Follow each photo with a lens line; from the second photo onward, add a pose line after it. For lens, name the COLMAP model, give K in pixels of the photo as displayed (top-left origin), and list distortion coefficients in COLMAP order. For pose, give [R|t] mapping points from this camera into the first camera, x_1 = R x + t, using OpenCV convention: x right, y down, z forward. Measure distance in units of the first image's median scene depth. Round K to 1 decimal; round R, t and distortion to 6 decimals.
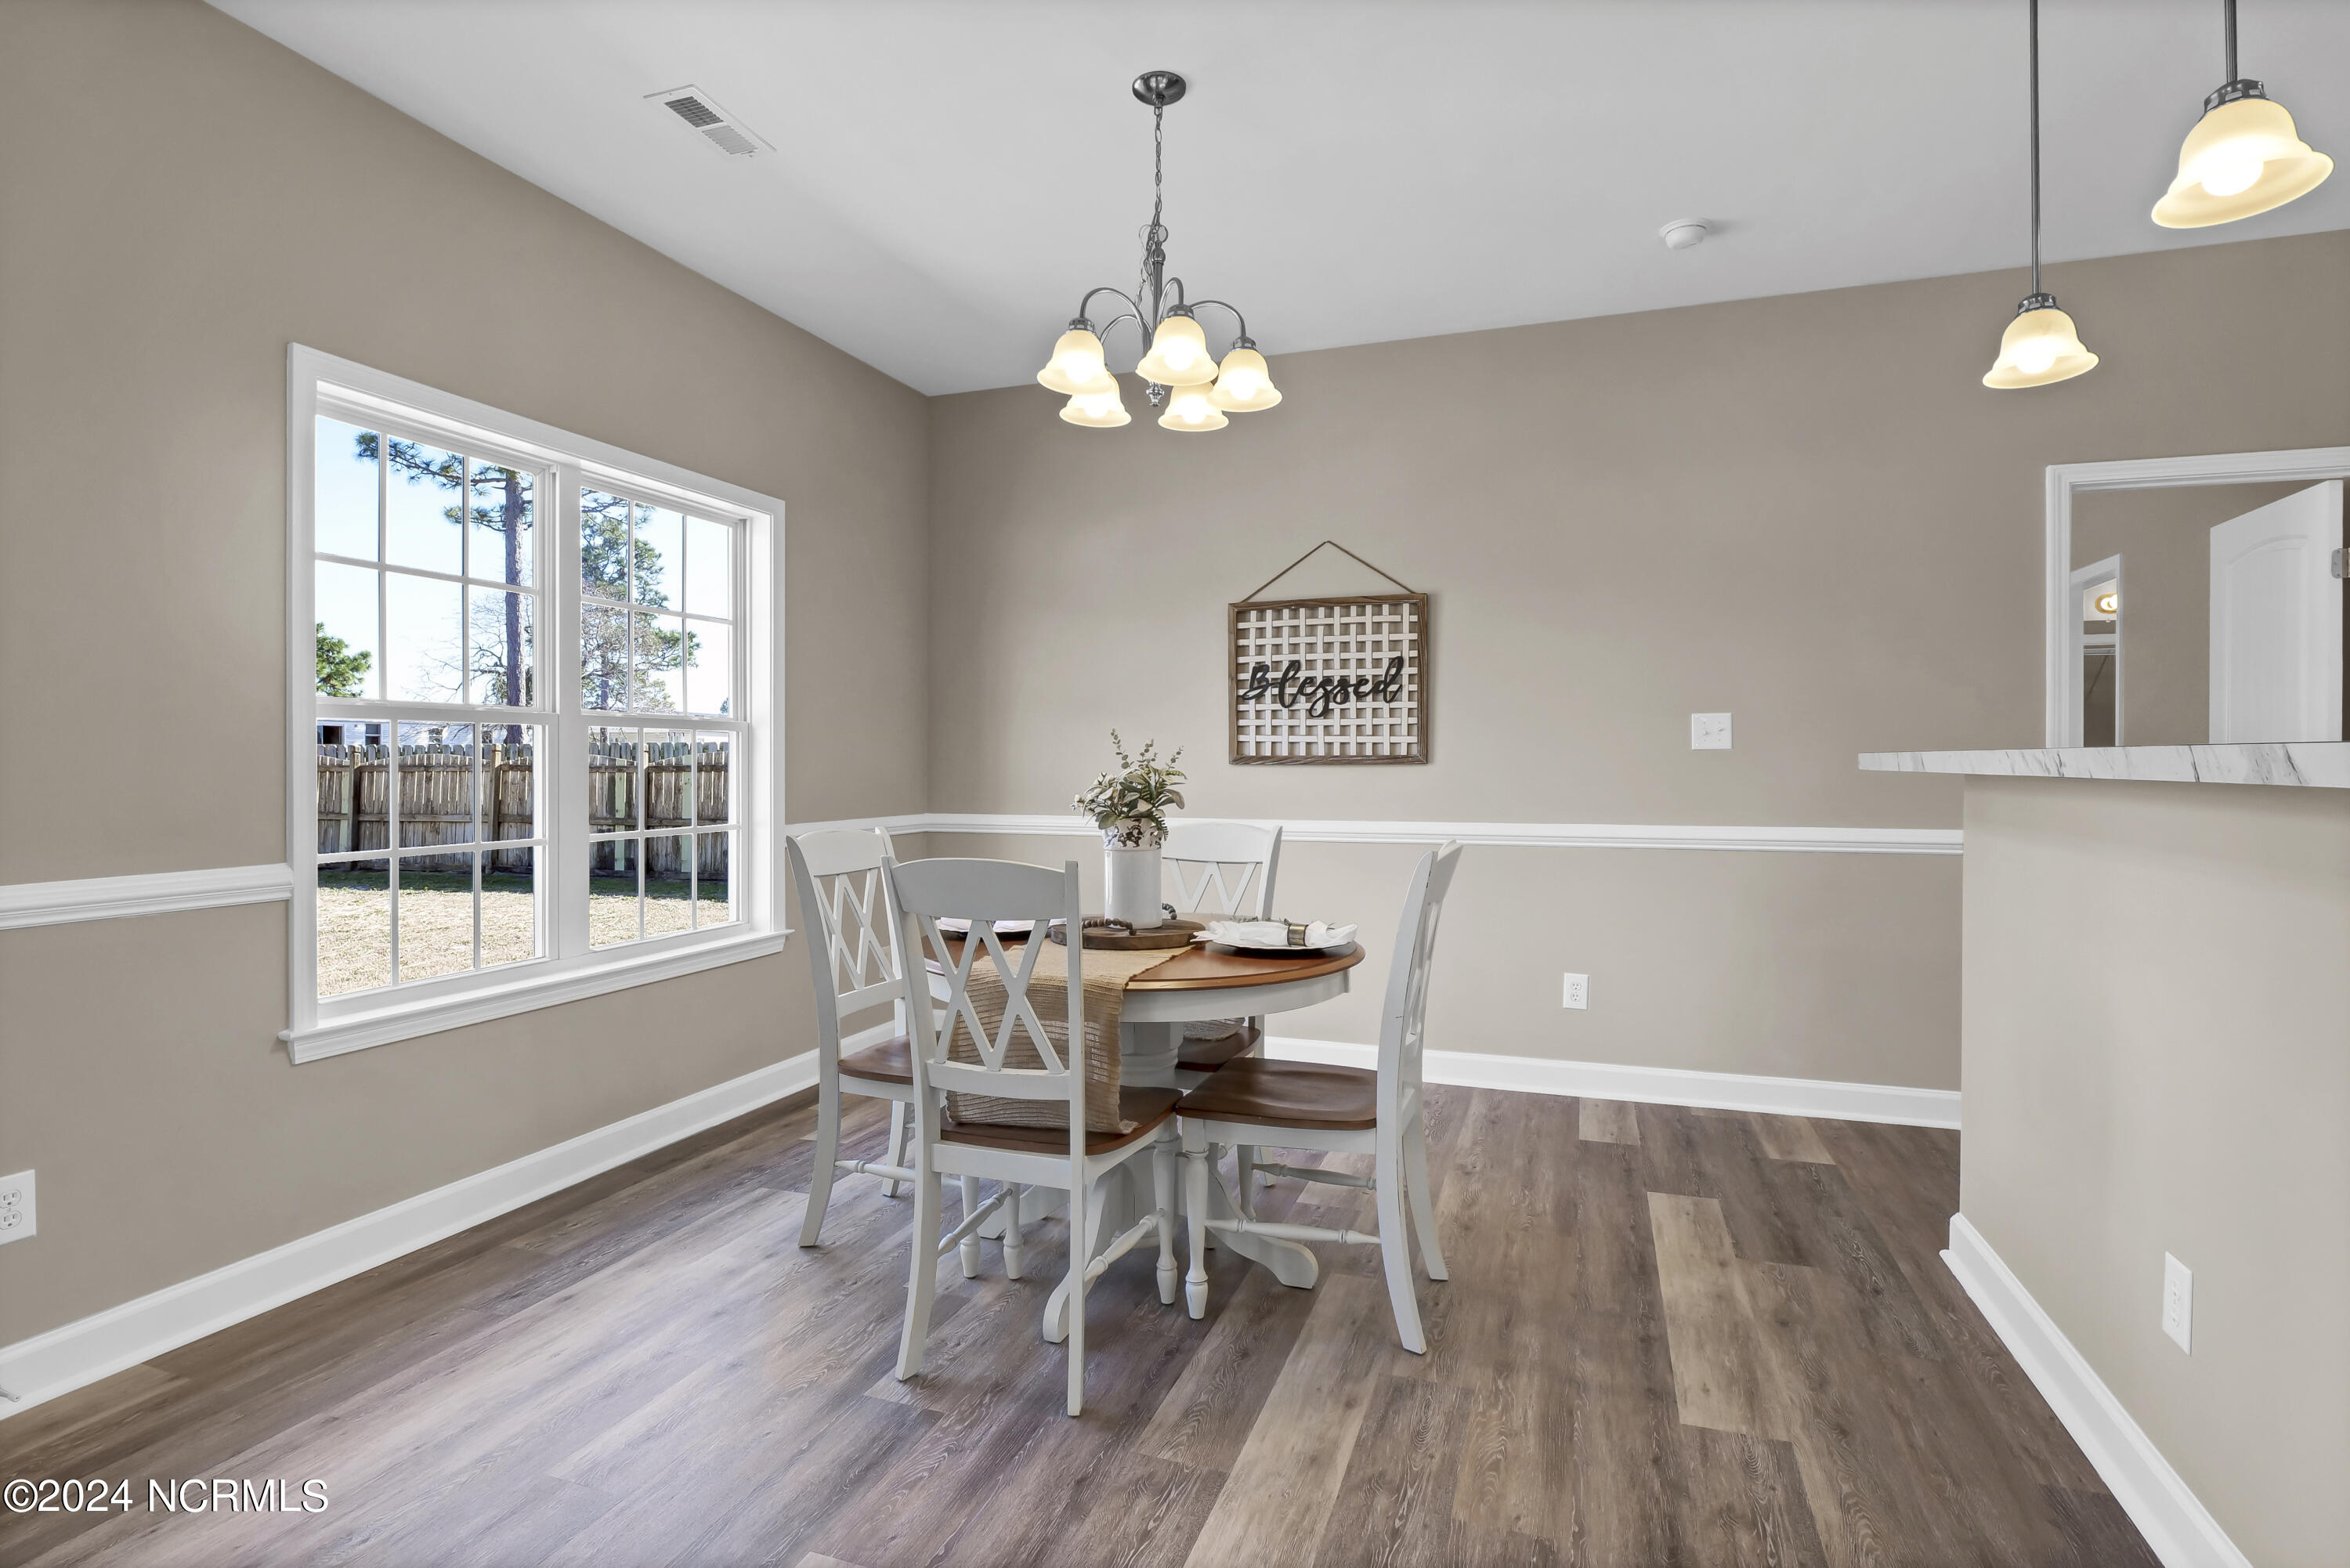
lens RADIAL K [[1166.1, 0, 1156.2], [0, 1166.1, 773.3], [0, 0, 1]] dist [-0.015261, -0.000709]
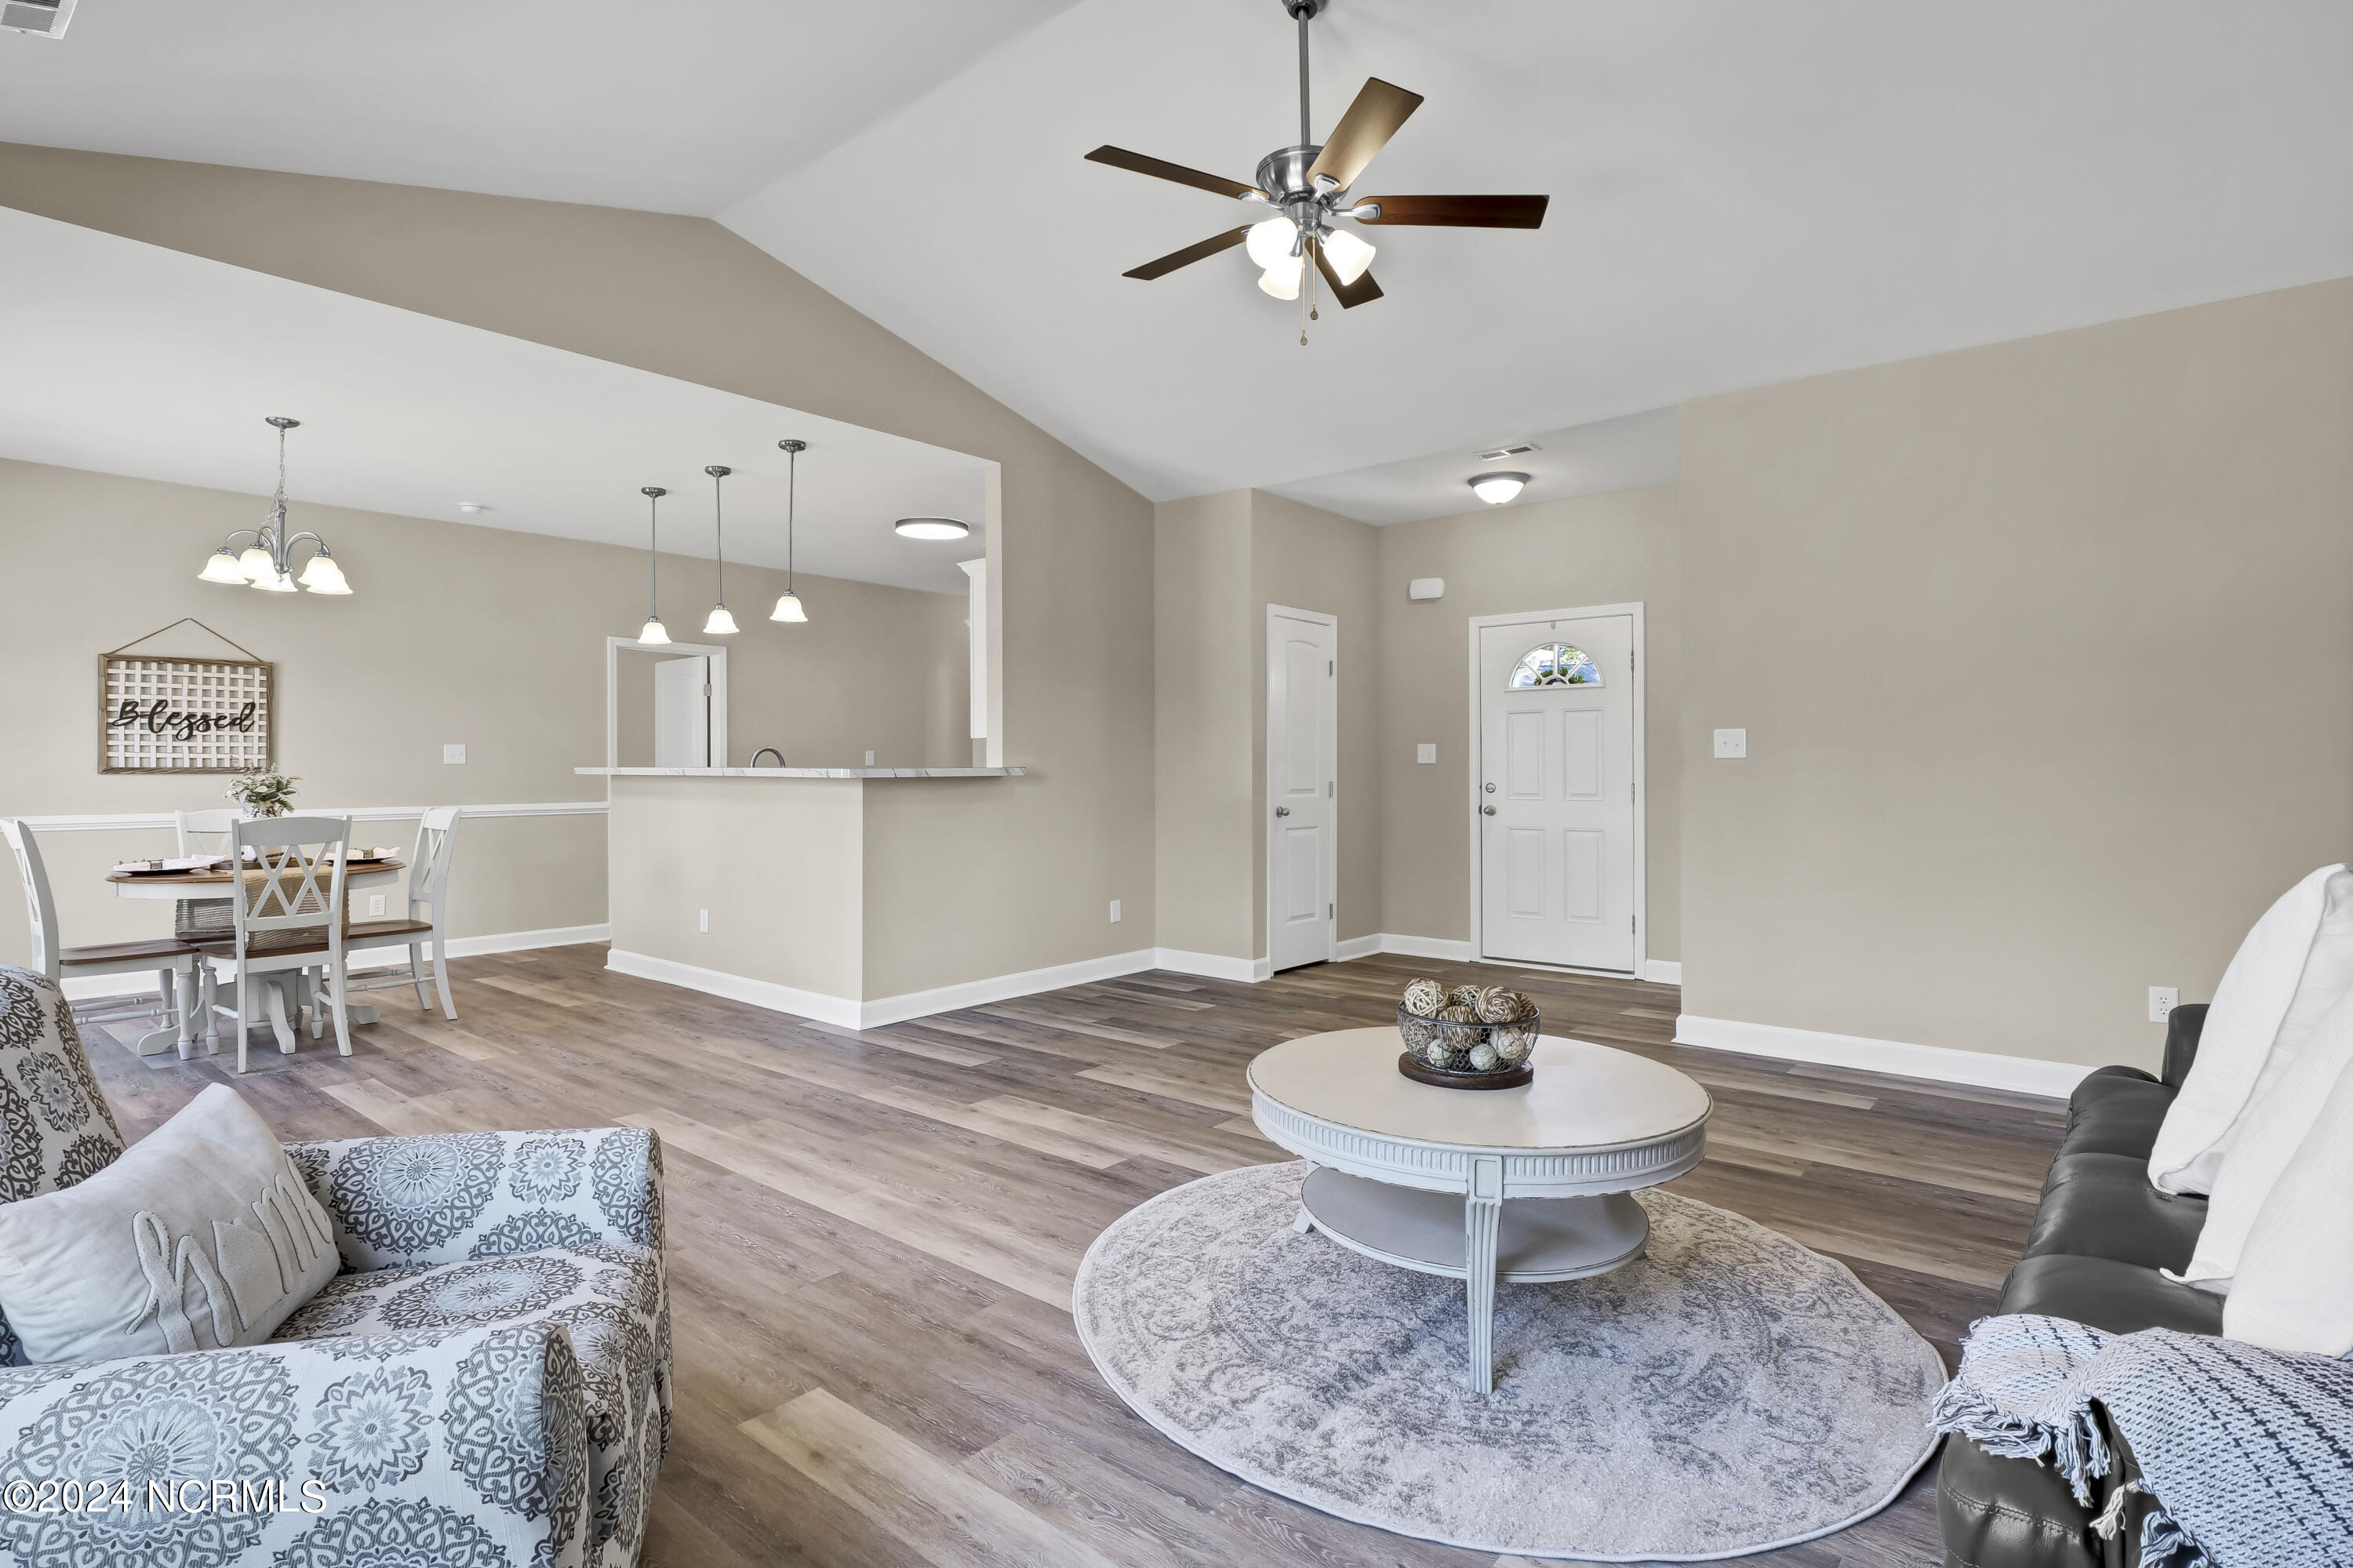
lens RADIAL K [[1146.0, 0, 1154.2], [0, 1146.0, 776.1], [0, 0, 1]] dist [-0.005850, -0.000503]
pose [[0.339738, -0.006753, 0.940496, -0.777683], [0.011684, 0.999927, 0.002959, 0.005554], [-0.940448, 0.009983, 0.339792, -0.602060]]
